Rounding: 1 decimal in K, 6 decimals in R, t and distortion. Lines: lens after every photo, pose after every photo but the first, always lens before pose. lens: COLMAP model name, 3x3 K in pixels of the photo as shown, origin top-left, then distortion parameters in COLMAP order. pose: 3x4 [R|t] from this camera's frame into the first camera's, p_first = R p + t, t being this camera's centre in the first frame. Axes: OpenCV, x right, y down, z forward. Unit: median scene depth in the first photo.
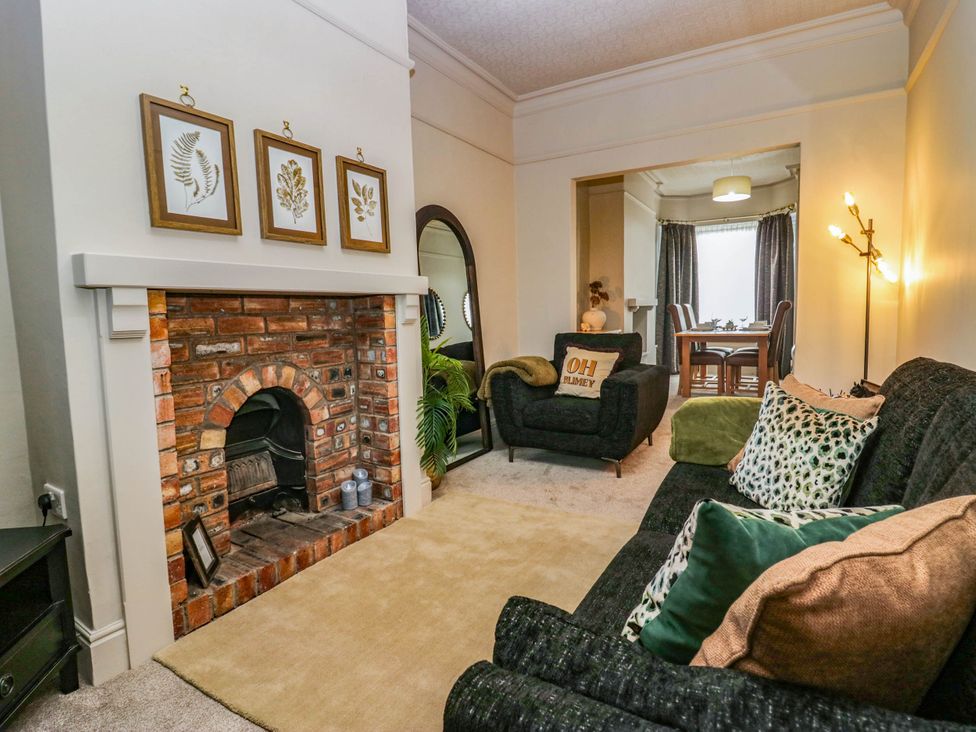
lens RADIAL K [[542.9, 0, 488.0], [0, 542.9, 366.0], [0, 0, 1]] dist [-0.000766, 0.000392]
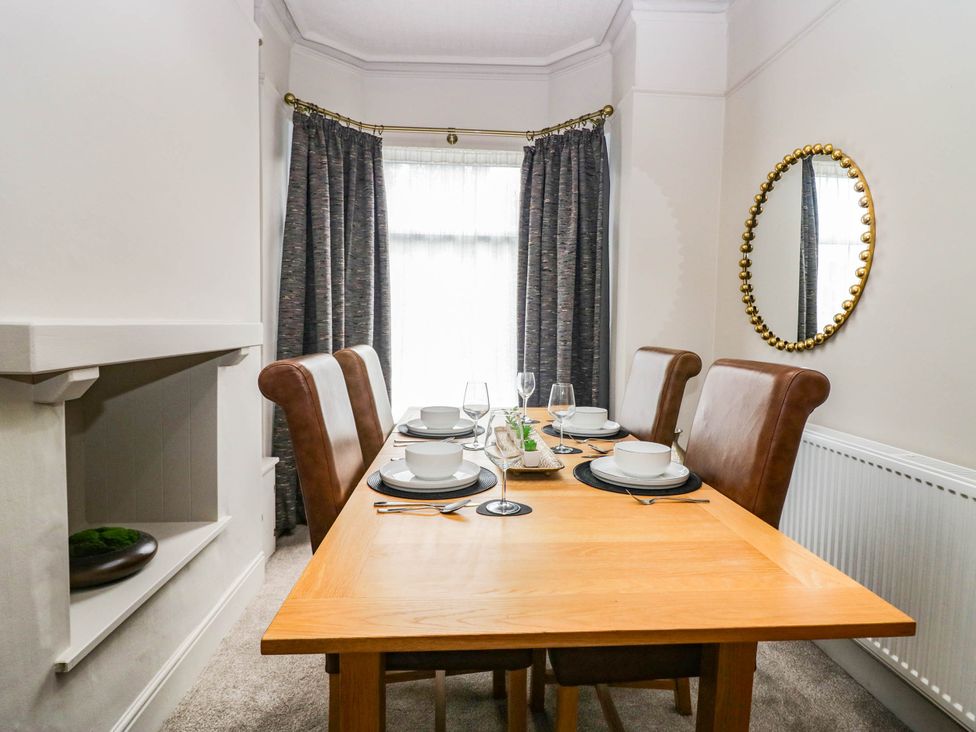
lens RADIAL K [[542.9, 0, 488.0], [0, 542.9, 366.0], [0, 0, 1]] dist [-0.000766, 0.000392]
pose [[0.840315, 0.006453, 0.542059, 0.990252], [0.011023, 0.999519, -0.028988, -0.344173], [-0.541986, 0.030334, 0.839840, 2.673928]]
